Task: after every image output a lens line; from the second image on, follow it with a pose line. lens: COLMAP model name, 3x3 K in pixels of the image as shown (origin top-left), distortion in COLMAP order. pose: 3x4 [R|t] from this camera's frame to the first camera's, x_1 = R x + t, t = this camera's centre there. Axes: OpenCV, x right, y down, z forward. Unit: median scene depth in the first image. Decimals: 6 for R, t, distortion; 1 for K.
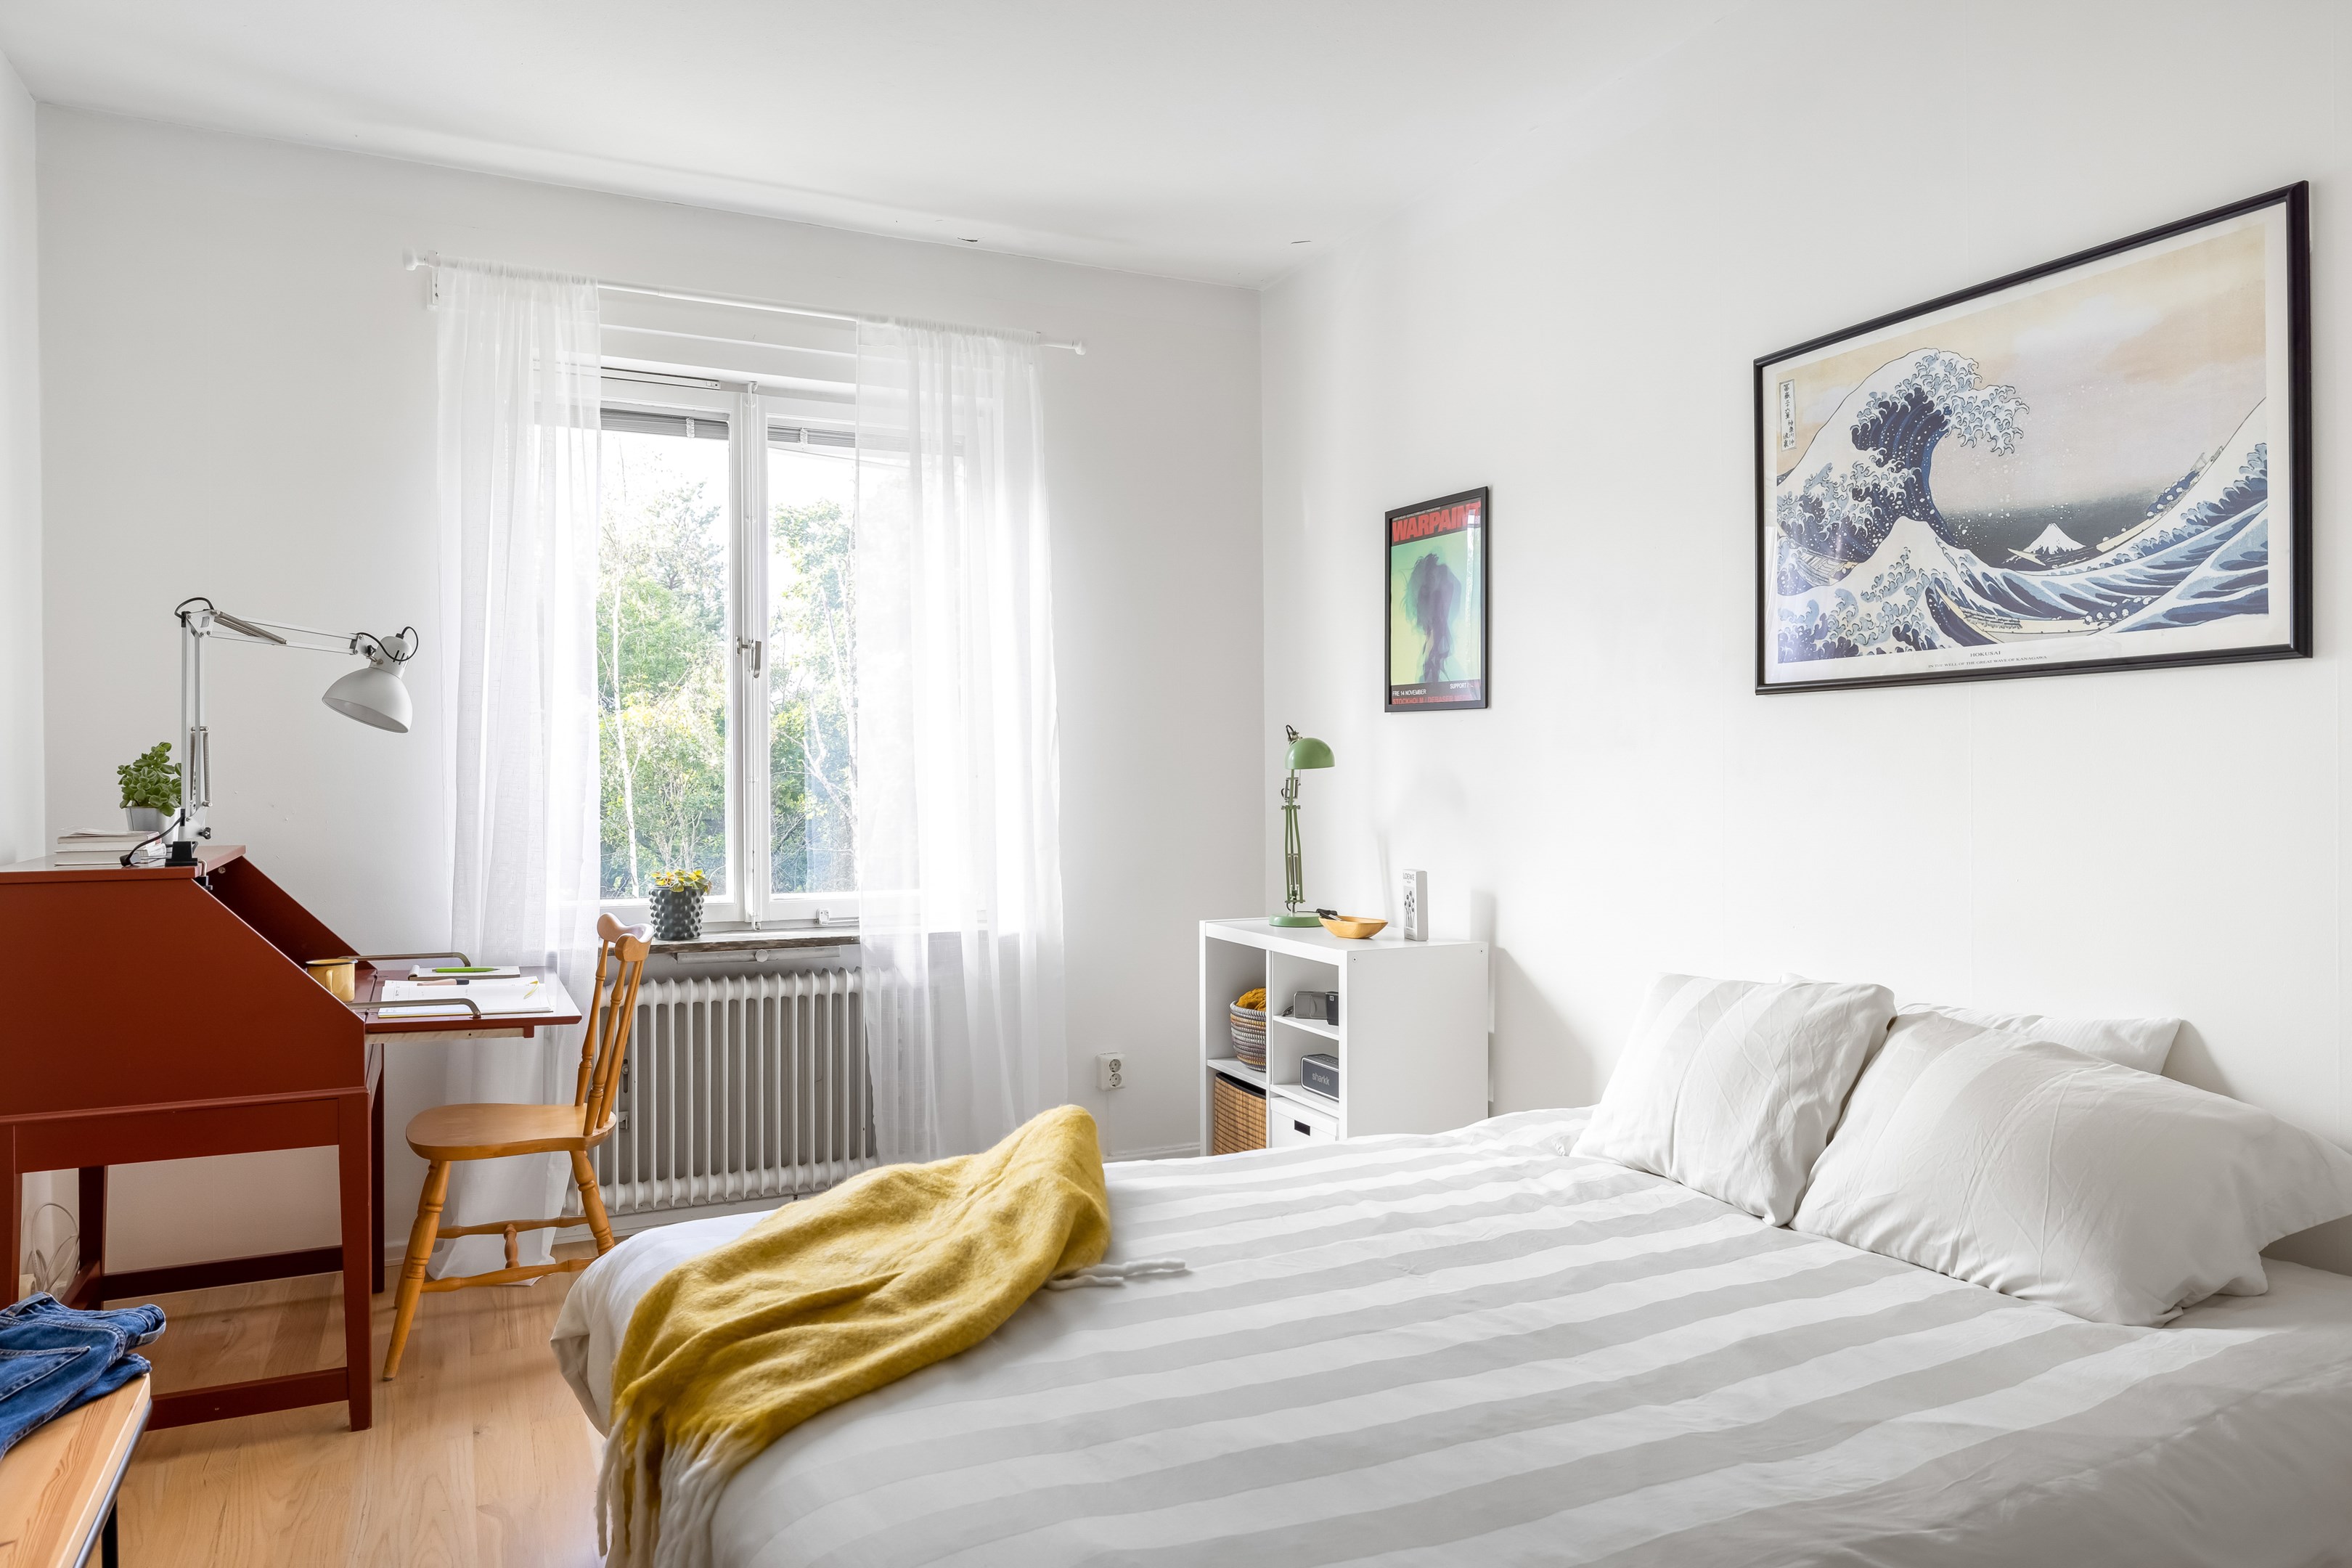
lens RADIAL K [[1469.4, 0, 1133.2], [0, 1469.4, 784.3], [0, 0, 1]] dist [-0.005922, 0.001036]
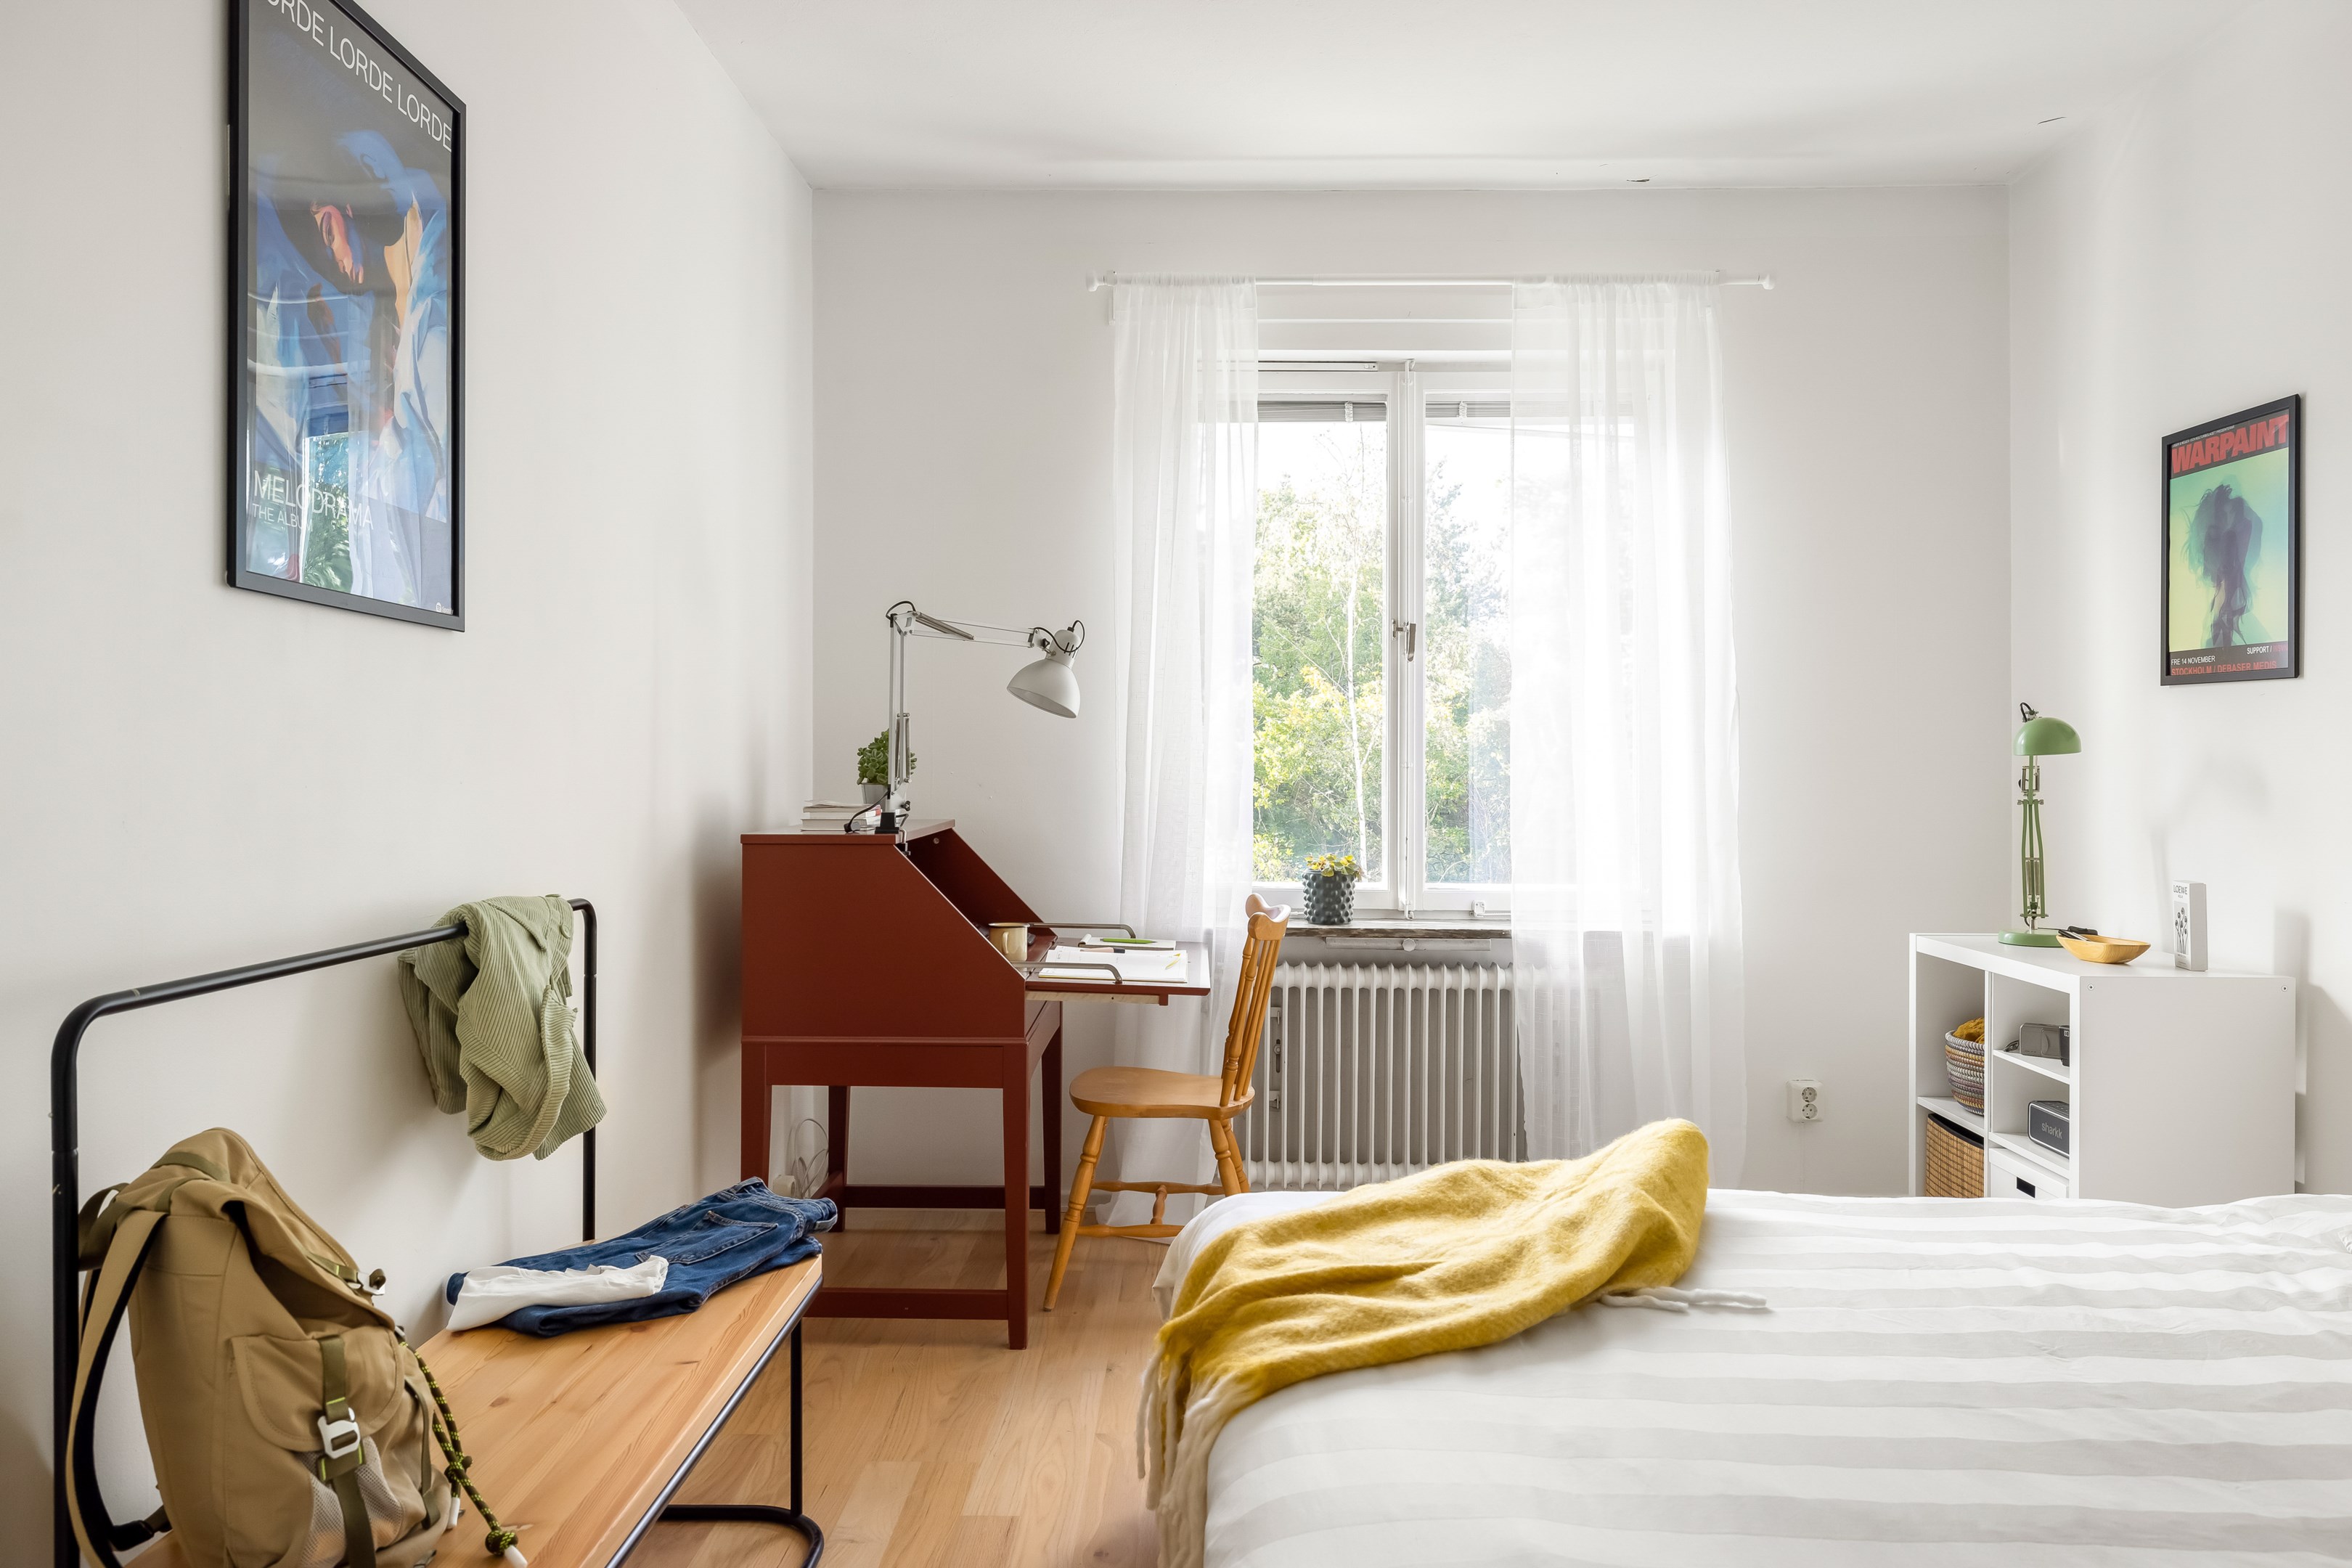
lens RADIAL K [[1579.7, 0, 1177.9], [0, 1579.7, 761.8], [0, 0, 1]] dist [-0.005547, 0.002104]
pose [[0.897945, 0.004748, -0.440081, 0.075738], [-0.009158, 0.999927, -0.007898, 0.004964], [0.440012, 0.011122, 0.897923, -0.013593]]
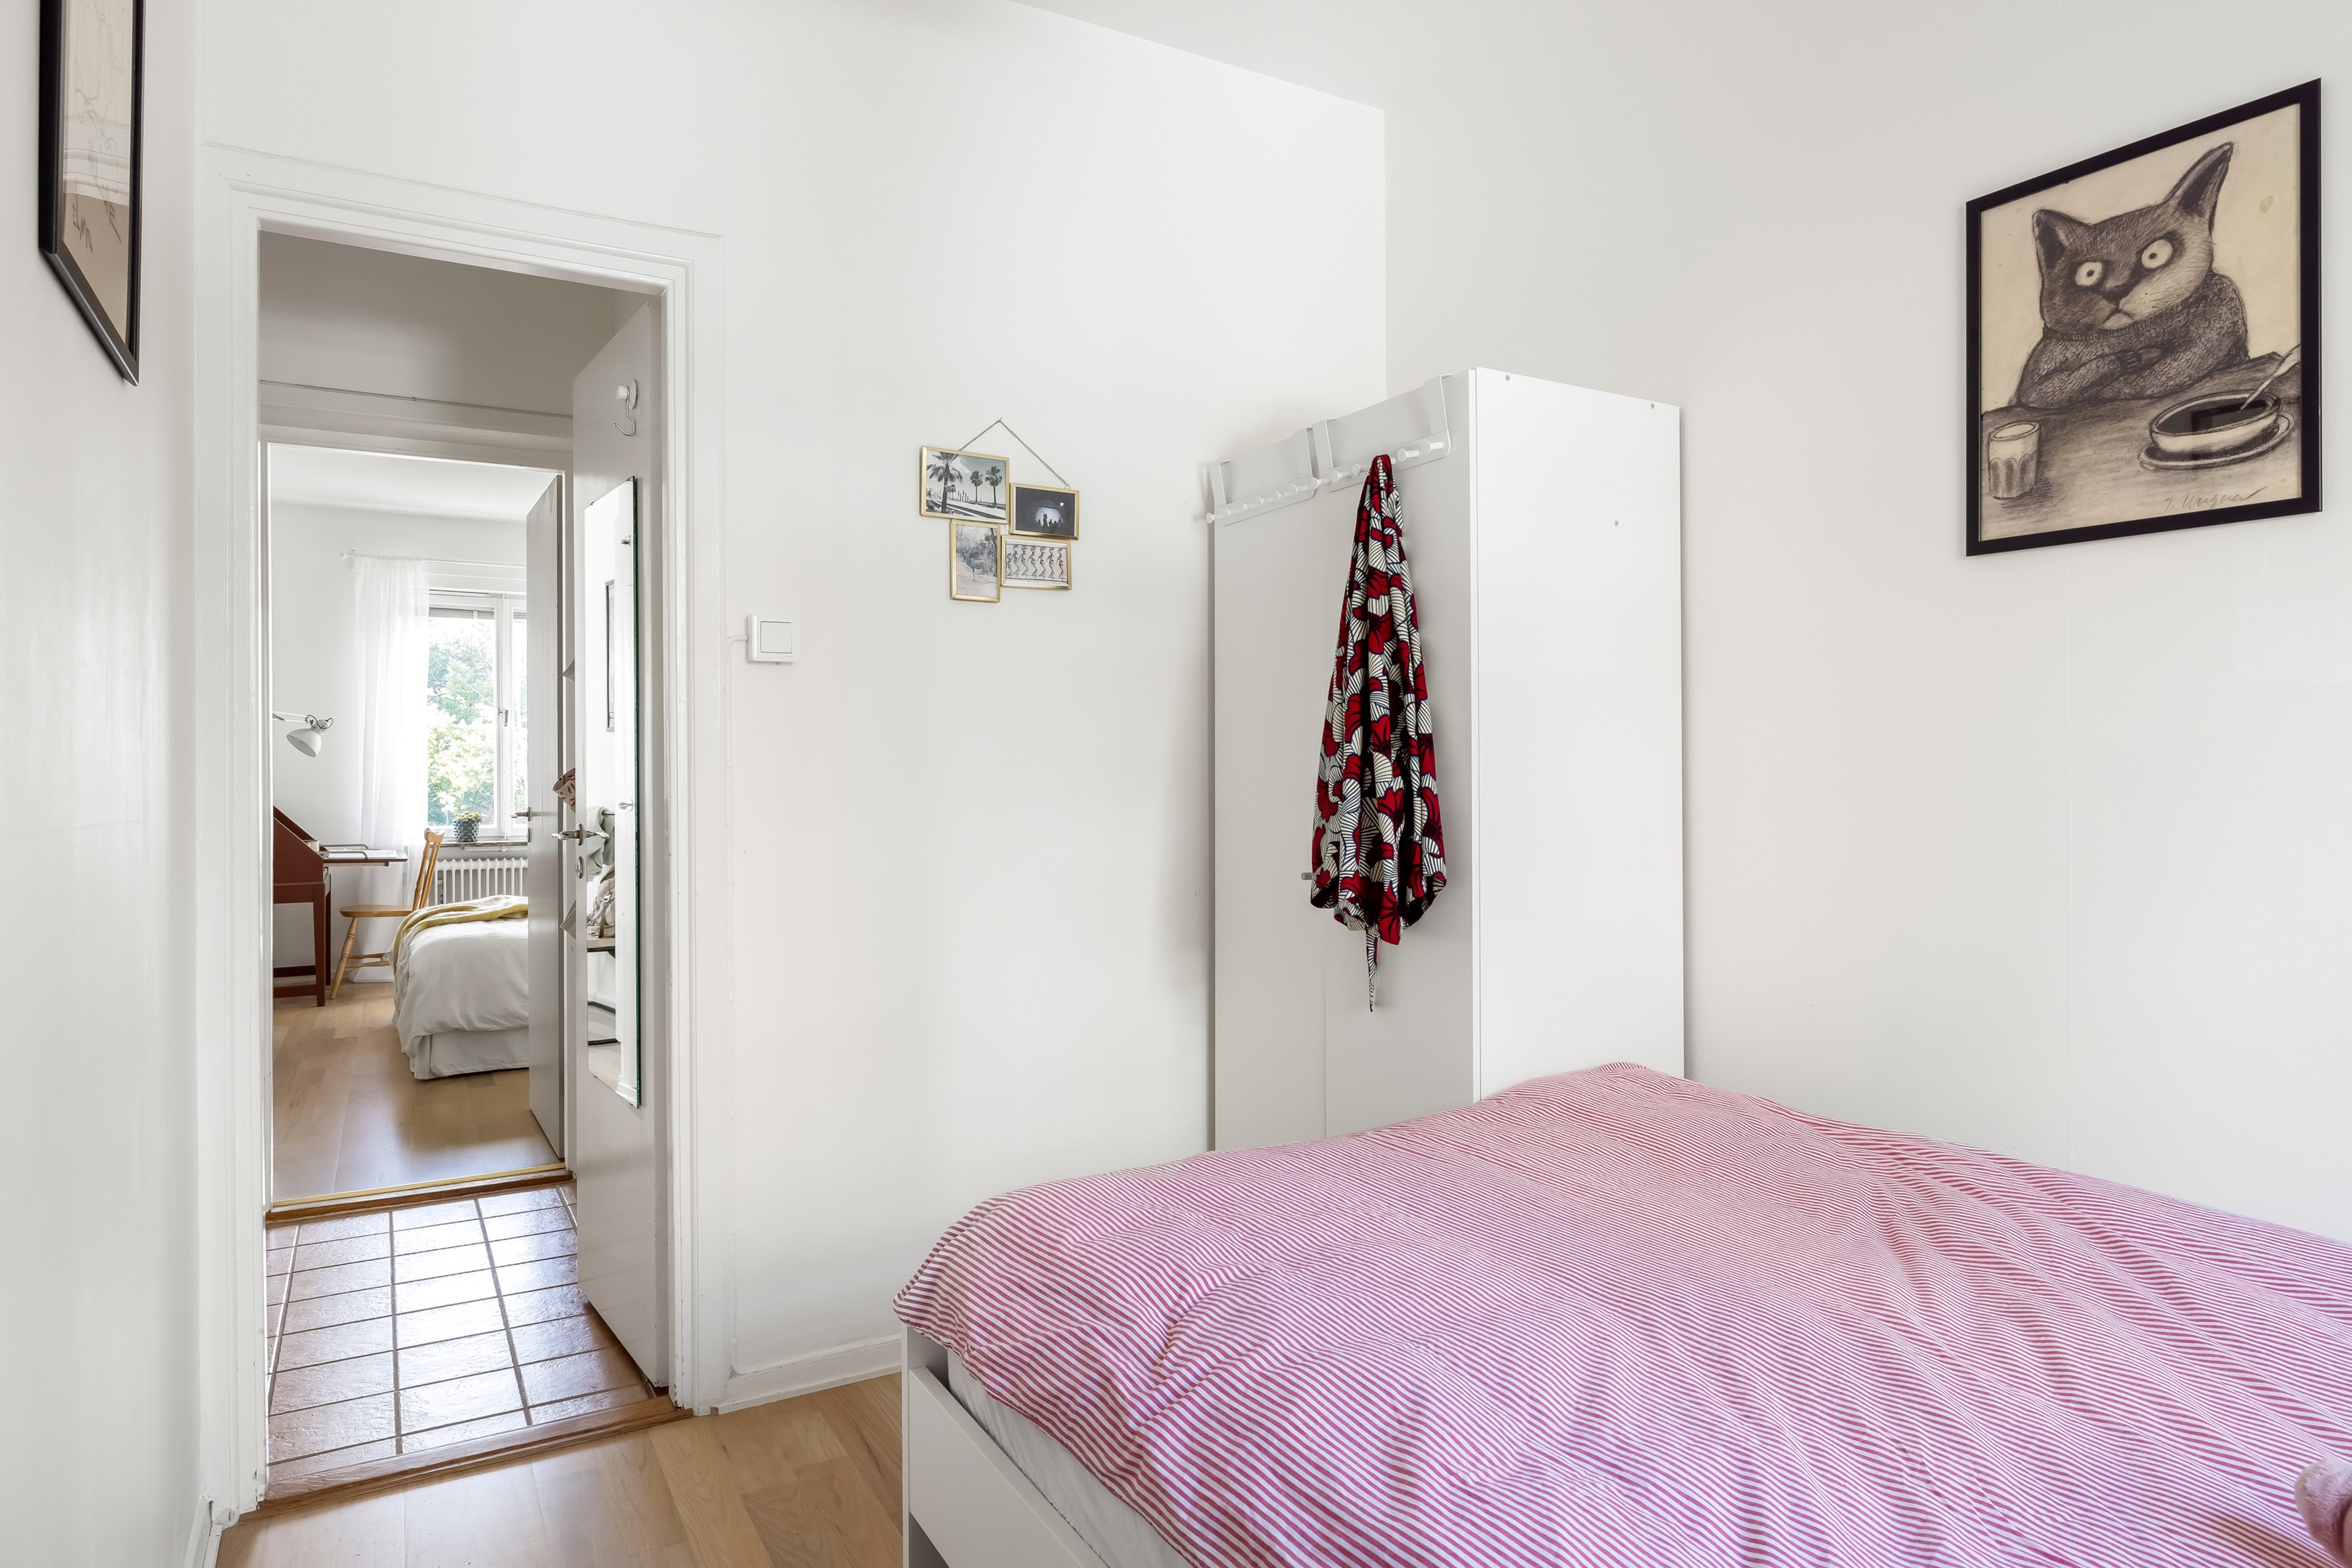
lens RADIAL K [[1363.3, 0, 1173.2], [0, 1363.3, 777.0], [0, 0, 1]] dist [-0.006623, -0.001255]
pose [[0.996706, -0.002445, 0.081060, 0.655462], [0.002945, 0.999977, -0.006049, 0.021557], [-0.081043, 0.006268, 0.996691, -1.277420]]
